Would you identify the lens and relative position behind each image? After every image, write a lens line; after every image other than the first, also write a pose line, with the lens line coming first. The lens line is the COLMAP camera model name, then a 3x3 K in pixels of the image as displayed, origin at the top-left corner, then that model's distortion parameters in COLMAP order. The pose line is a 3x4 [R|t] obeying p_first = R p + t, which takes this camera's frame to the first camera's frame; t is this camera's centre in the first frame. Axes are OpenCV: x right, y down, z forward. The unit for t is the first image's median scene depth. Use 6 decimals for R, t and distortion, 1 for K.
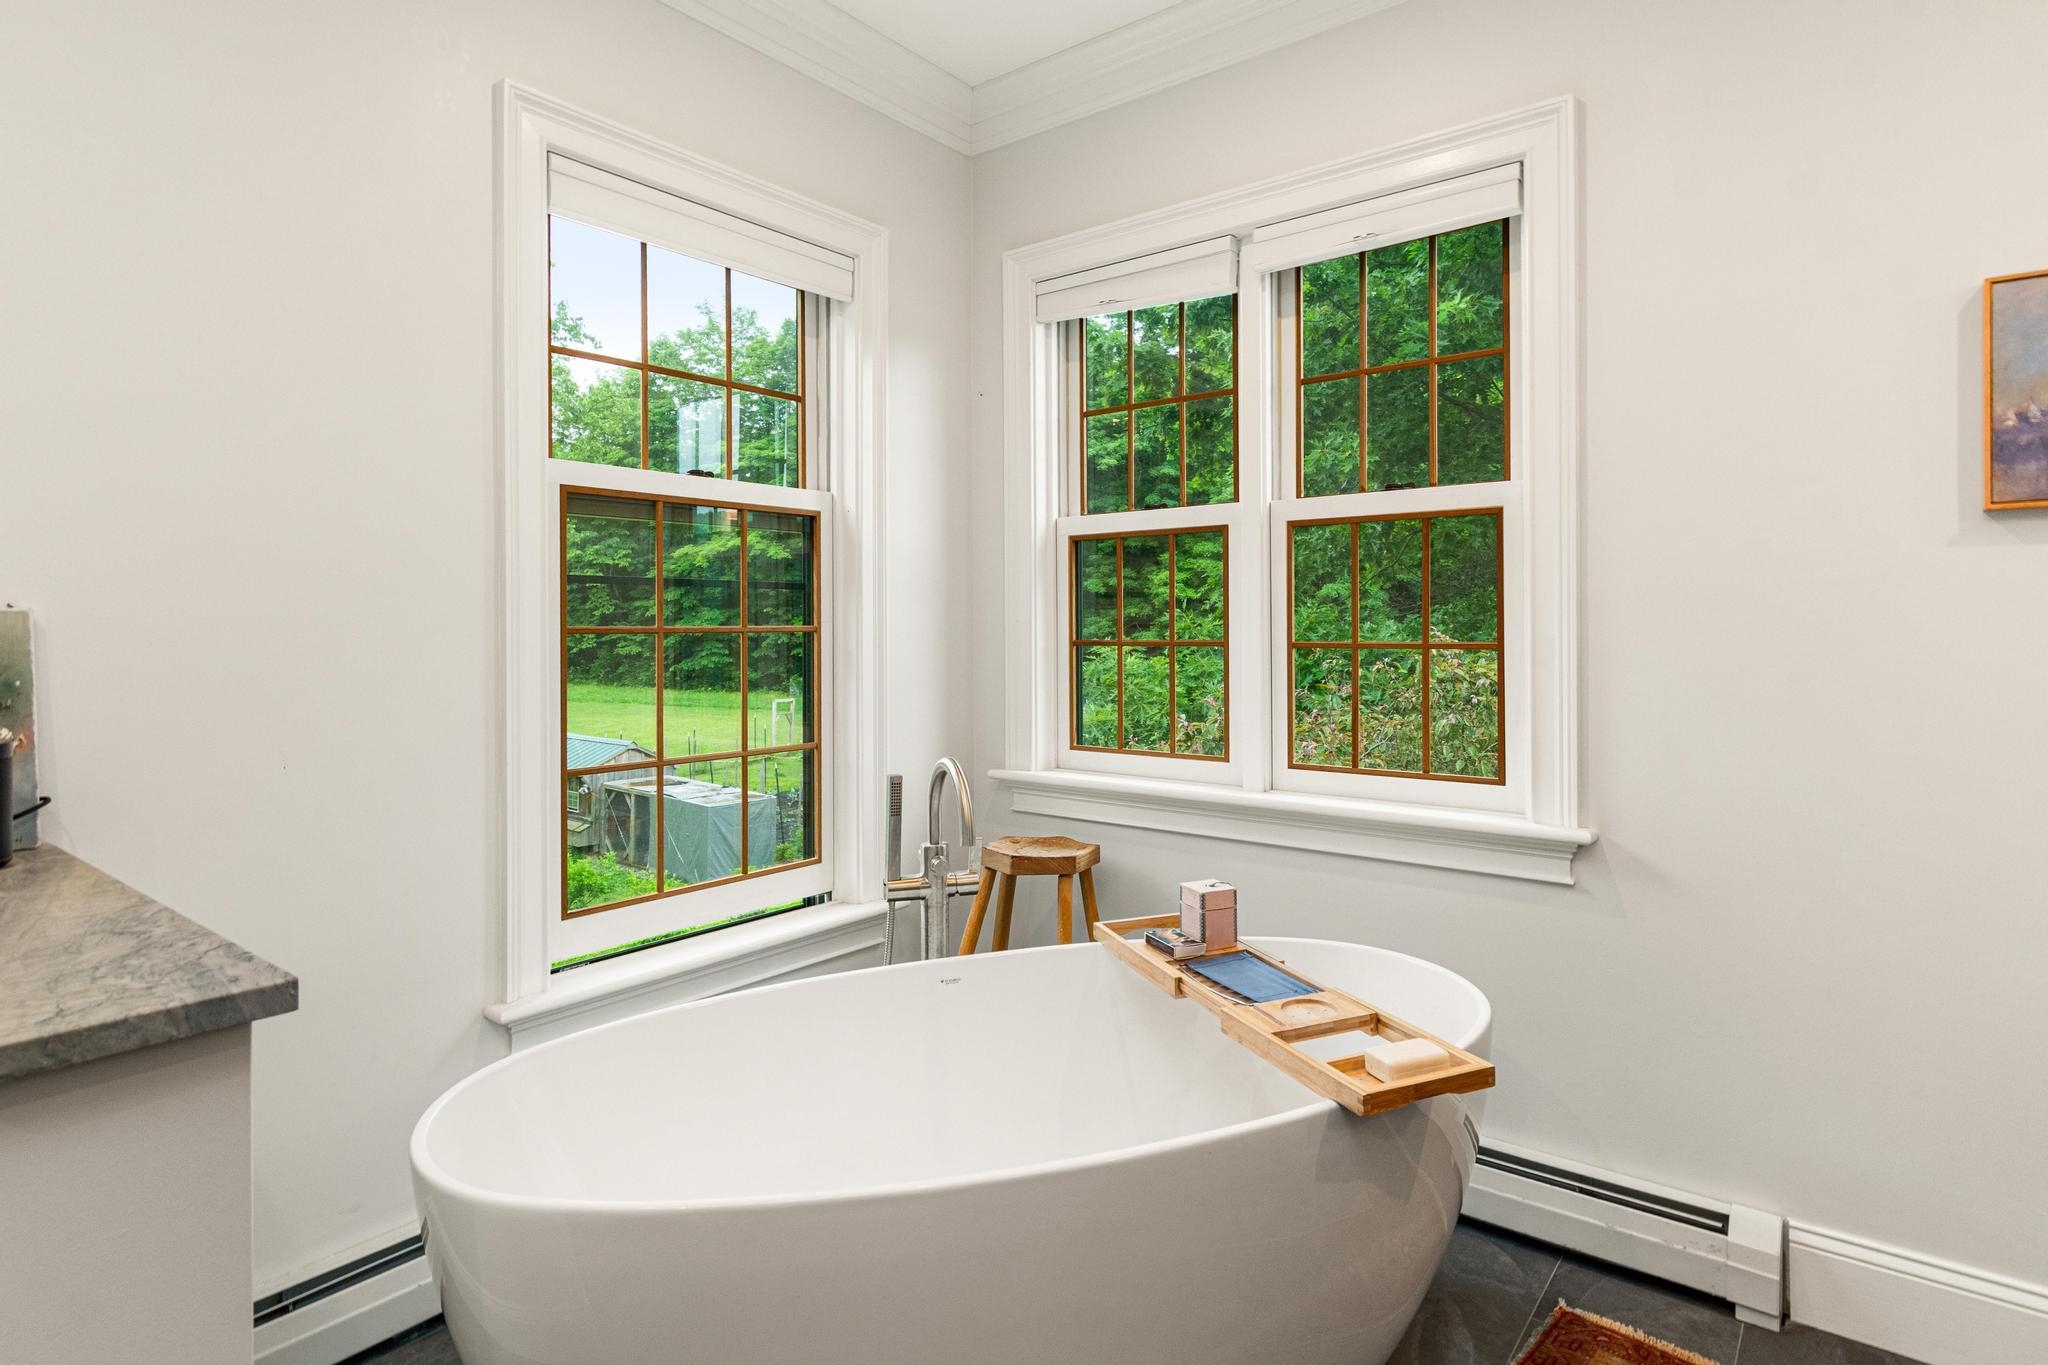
lens RADIAL K [[1087.7, 0, 1025.6], [0, 1087.7, 614.4], [0, 0, 1]] dist [-0.002022, -0.000178]
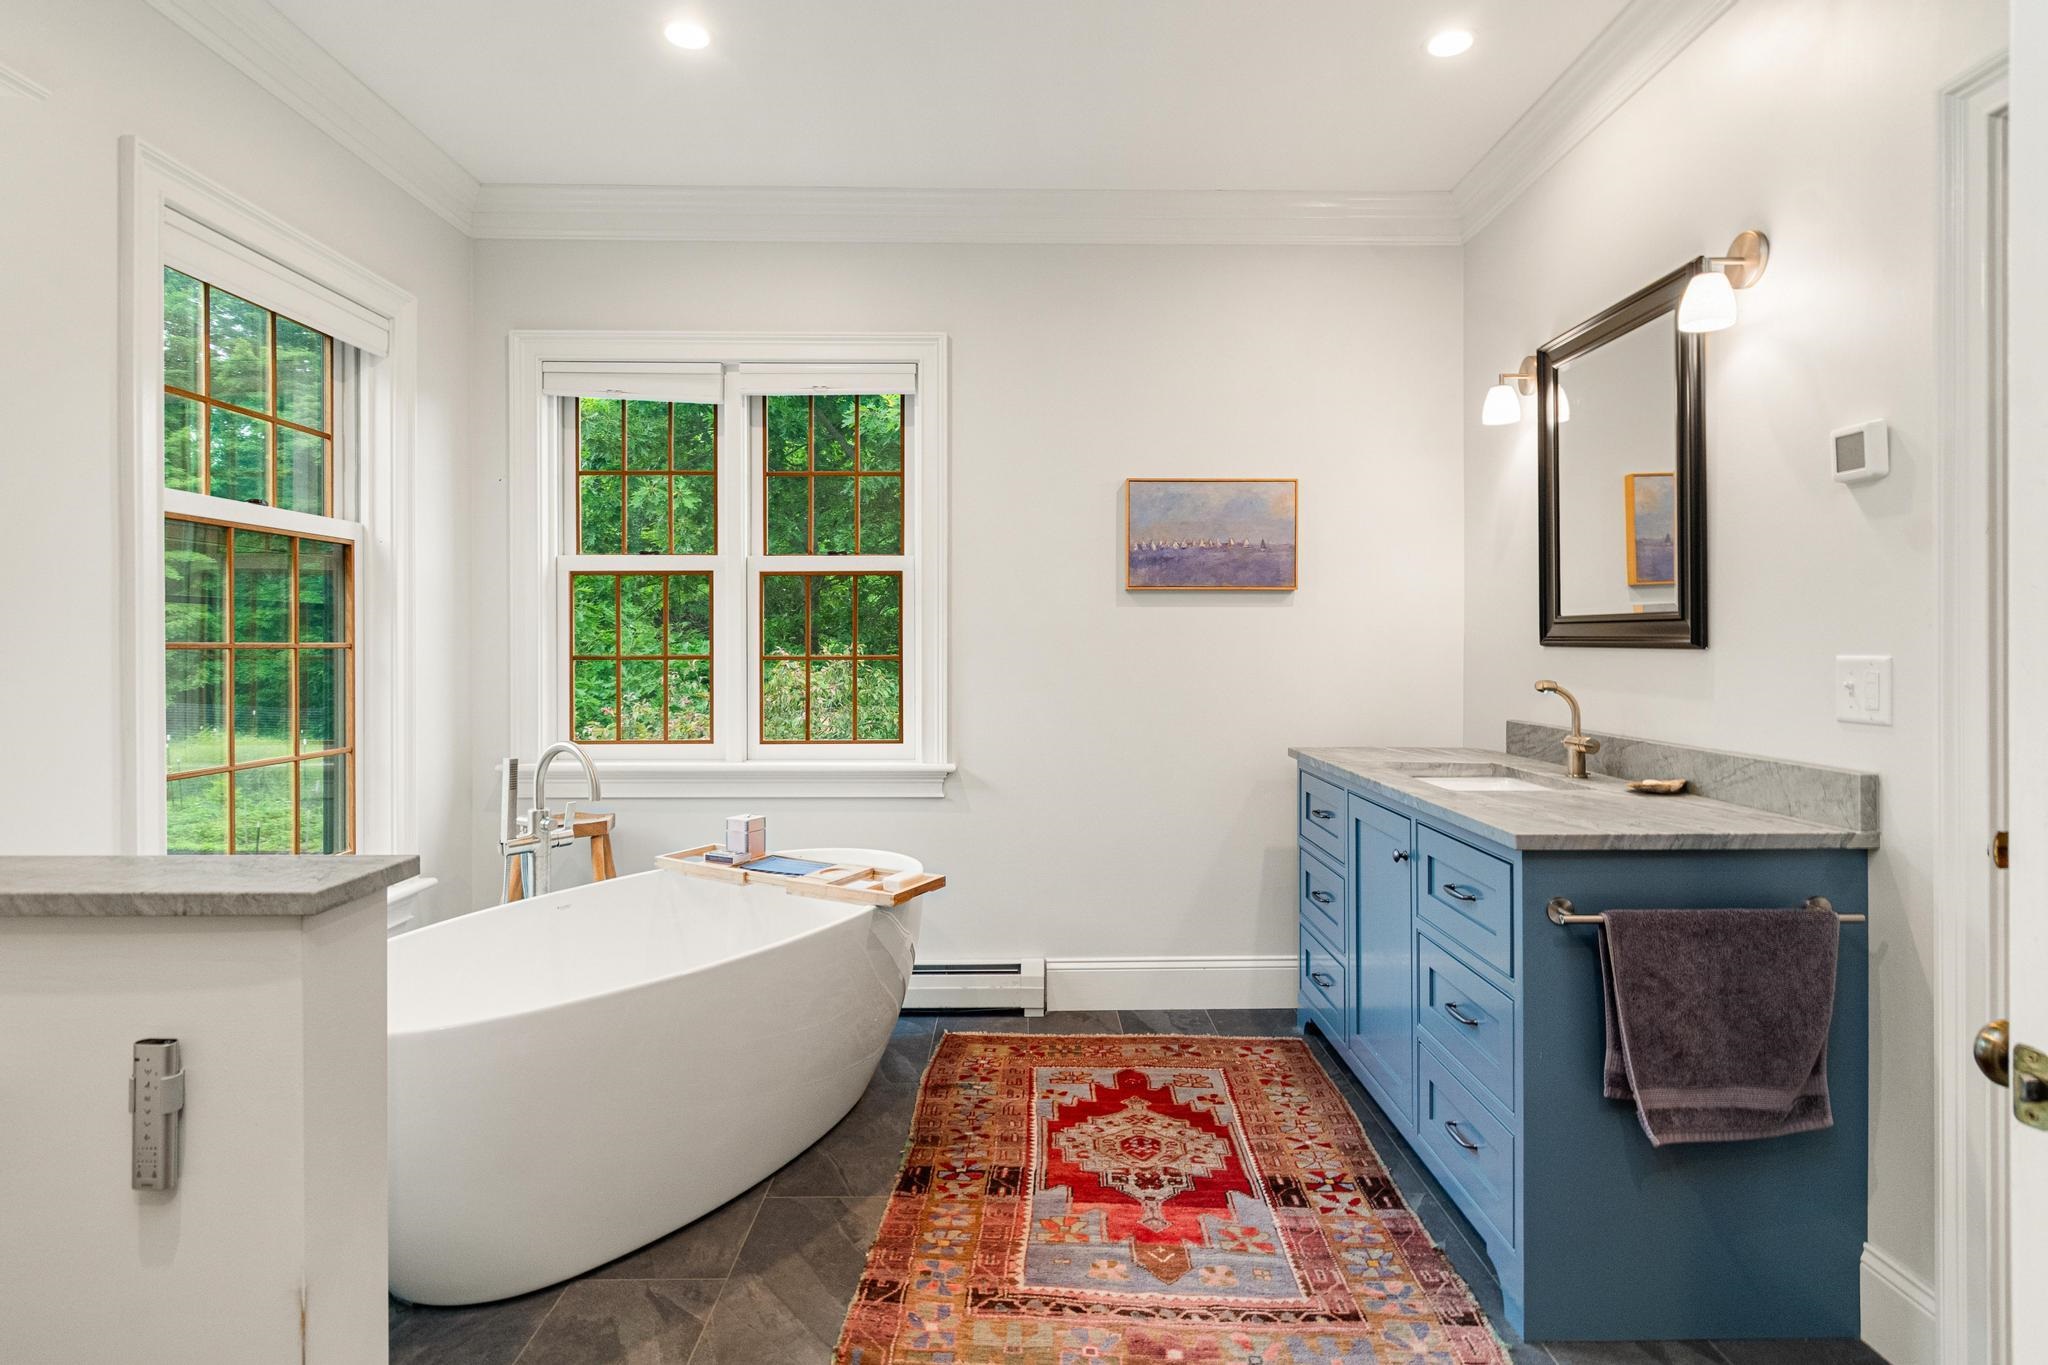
lens RADIAL K [[1087.7, 0, 1025.6], [0, 1087.7, 614.4], [0, 0, 1]] dist [-0.002022, -0.000178]
pose [[0.776323, 0.021632, 0.629965, -0.424767], [-0.011130, 0.999726, -0.020613, -0.004051], [-0.630238, 0.008991, 0.776350, -0.363658]]
